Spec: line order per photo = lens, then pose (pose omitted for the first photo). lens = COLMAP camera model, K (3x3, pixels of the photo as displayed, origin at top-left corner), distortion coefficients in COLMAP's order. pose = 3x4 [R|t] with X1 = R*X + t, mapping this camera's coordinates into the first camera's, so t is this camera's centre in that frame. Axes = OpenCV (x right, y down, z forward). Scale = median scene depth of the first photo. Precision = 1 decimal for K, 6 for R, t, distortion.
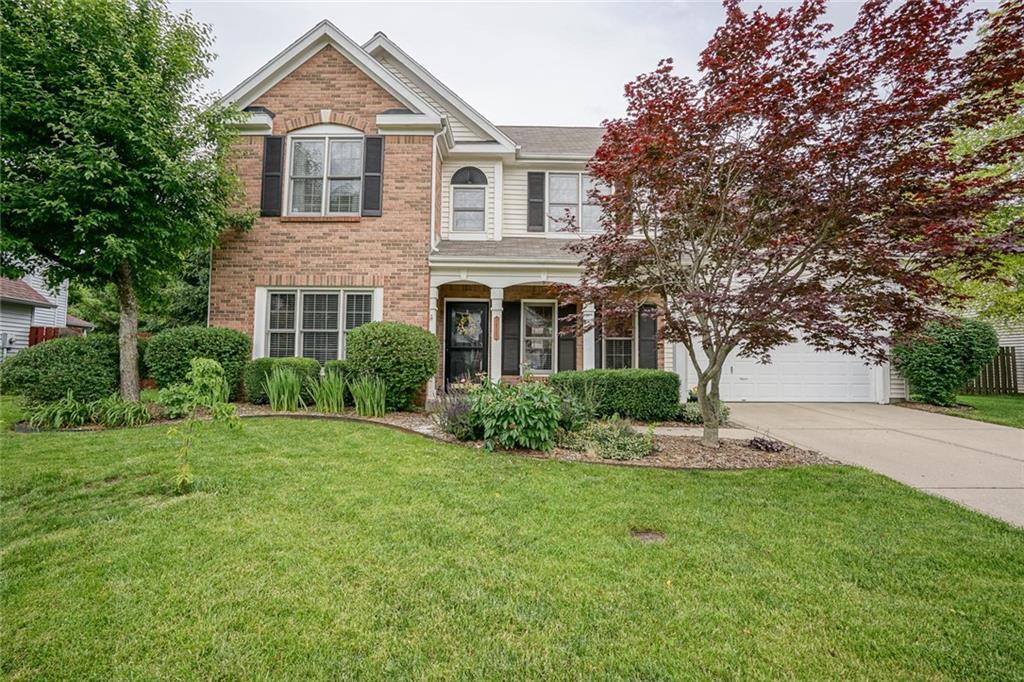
lens RADIAL K [[470.3, 0, 507.6], [0, 470.3, 341.2], [0, 0, 1]] dist [-0.062567, 0.025385]
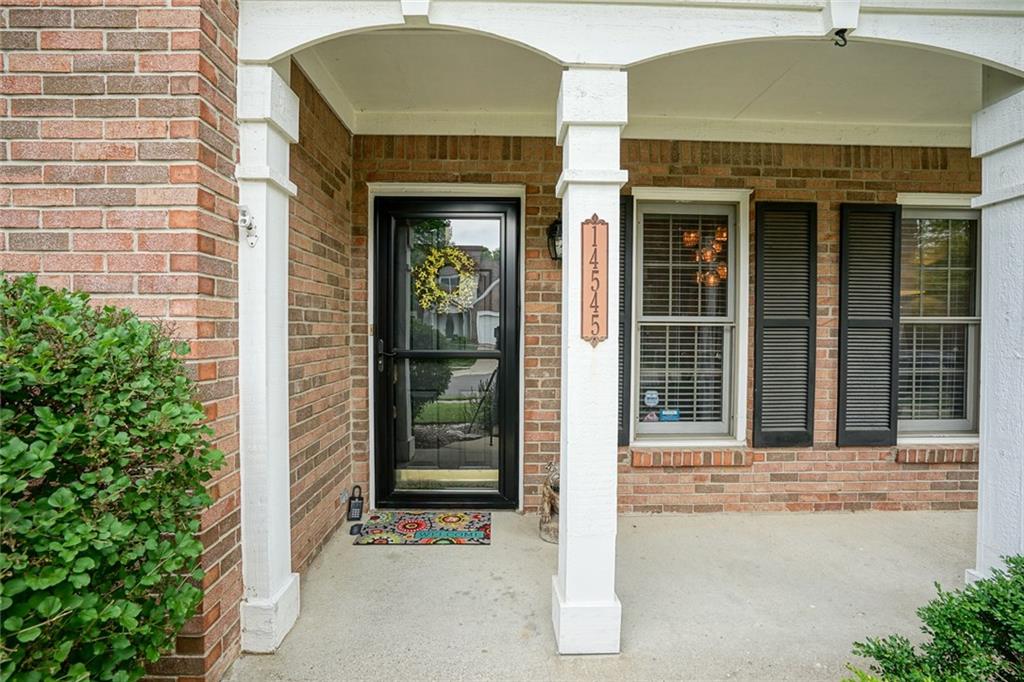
lens RADIAL K [[470.3, 0, 507.6], [0, 470.3, 341.2], [0, 0, 1]] dist [-0.062567, 0.025385]
pose [[0.999883, -0.004942, 0.014494, -0.060745], [0.003943, 0.997664, 0.068191, -0.015964], [-0.014797, -0.068126, 0.997567, 0.809595]]
